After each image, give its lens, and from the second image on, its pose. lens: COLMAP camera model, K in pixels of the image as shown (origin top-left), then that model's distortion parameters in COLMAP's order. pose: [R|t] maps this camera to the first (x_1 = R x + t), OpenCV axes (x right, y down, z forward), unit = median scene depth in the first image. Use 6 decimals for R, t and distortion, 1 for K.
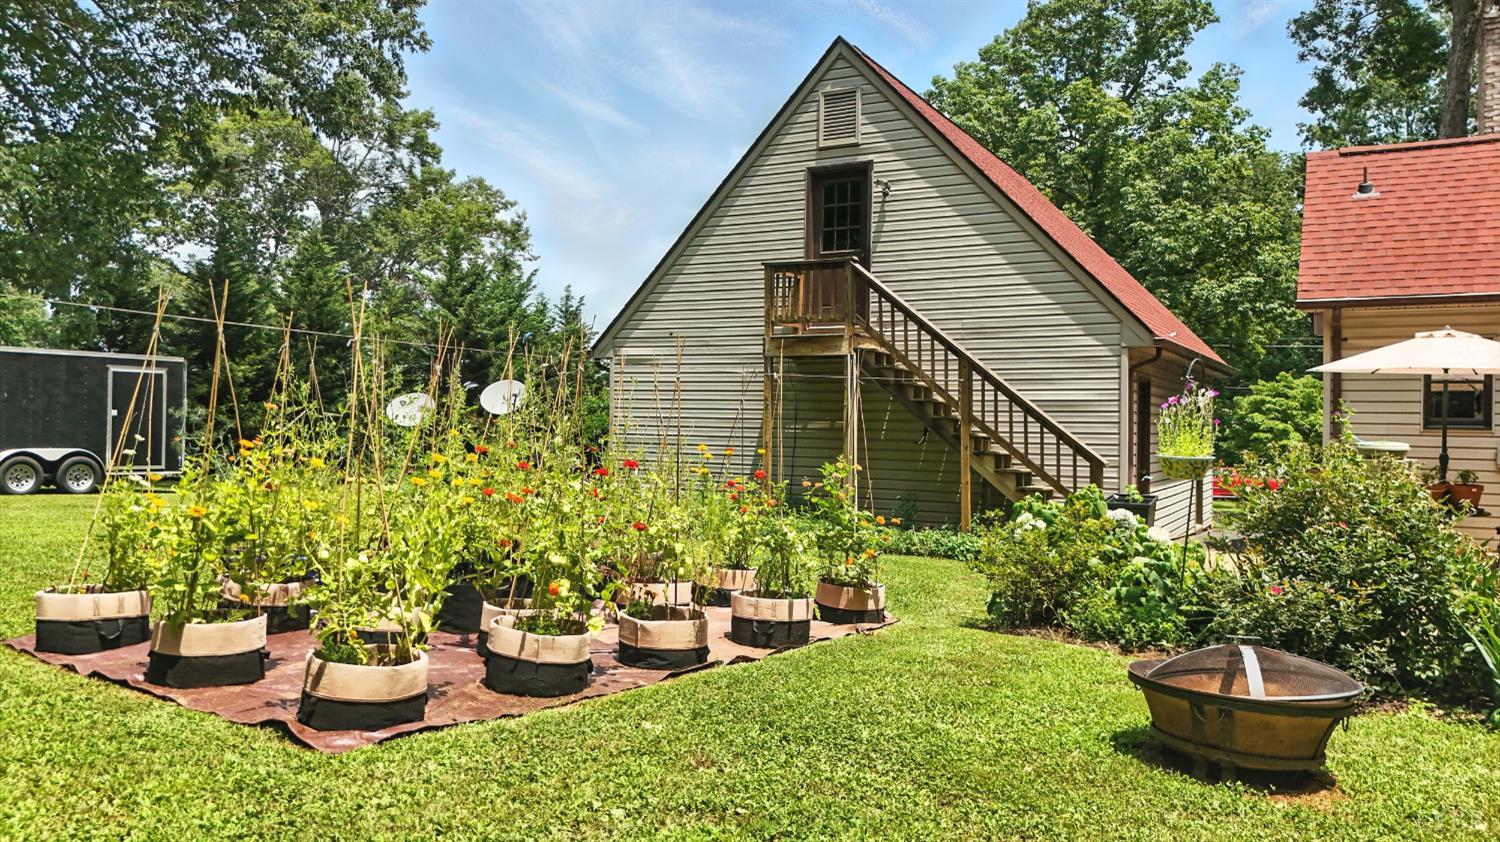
lens RADIAL K [[1096.7, 0, 750.0], [0, 1096.7, 421.0], [0, 0, 1]] dist [0.006003, 0.000441]
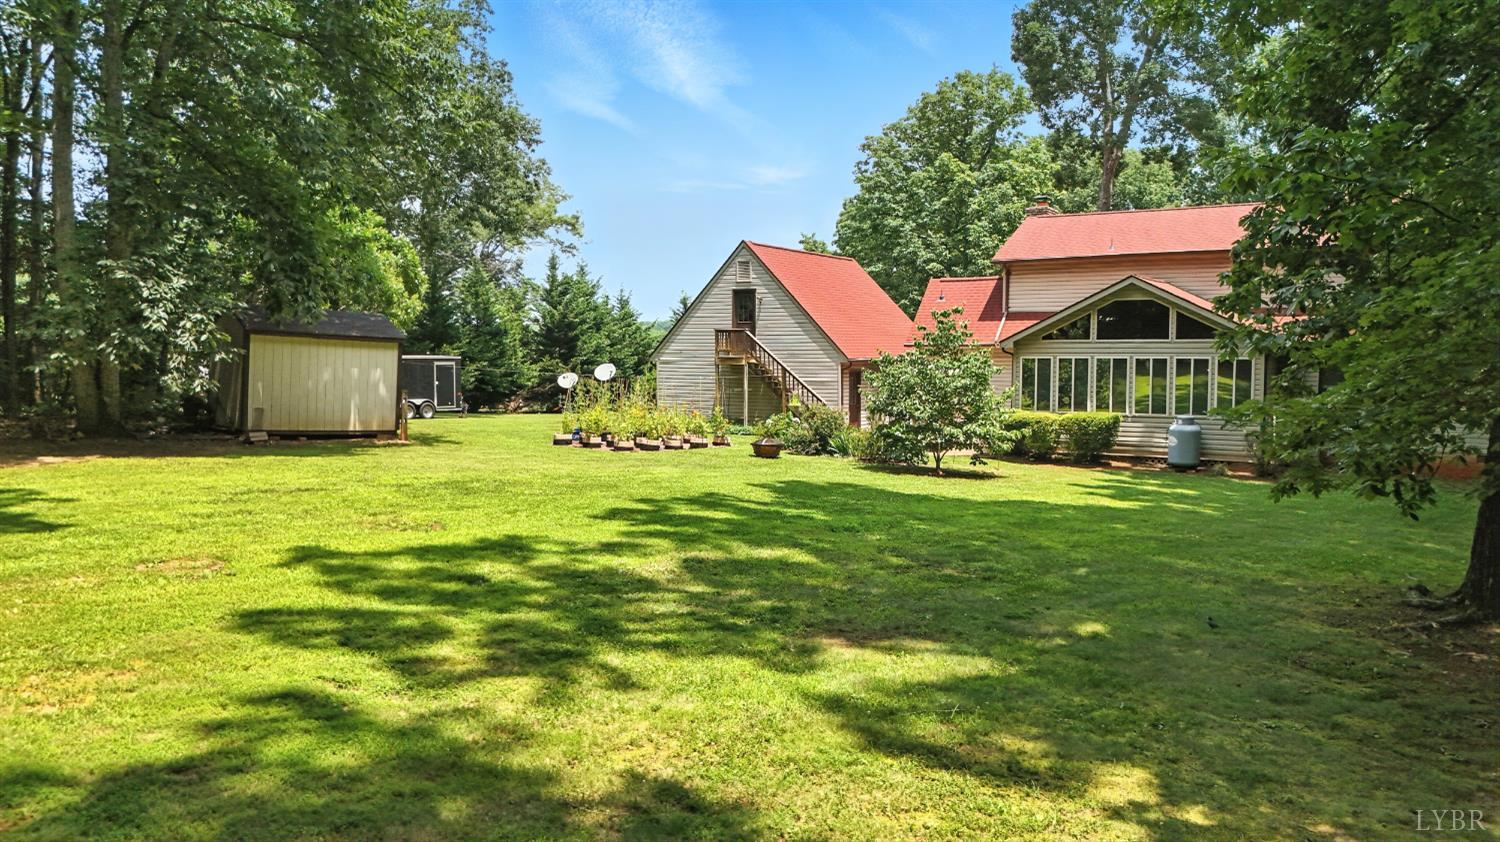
lens RADIAL K [[1096.7, 0, 750.0], [0, 1096.7, 421.0], [0, 0, 1]] dist [0.006003, 0.000441]
pose [[0.999527, -0.008102, -0.029680, 0.170945], [0.010036, 0.997797, 0.065583, -0.092894], [0.029083, -0.065850, 0.997406, -1.623648]]
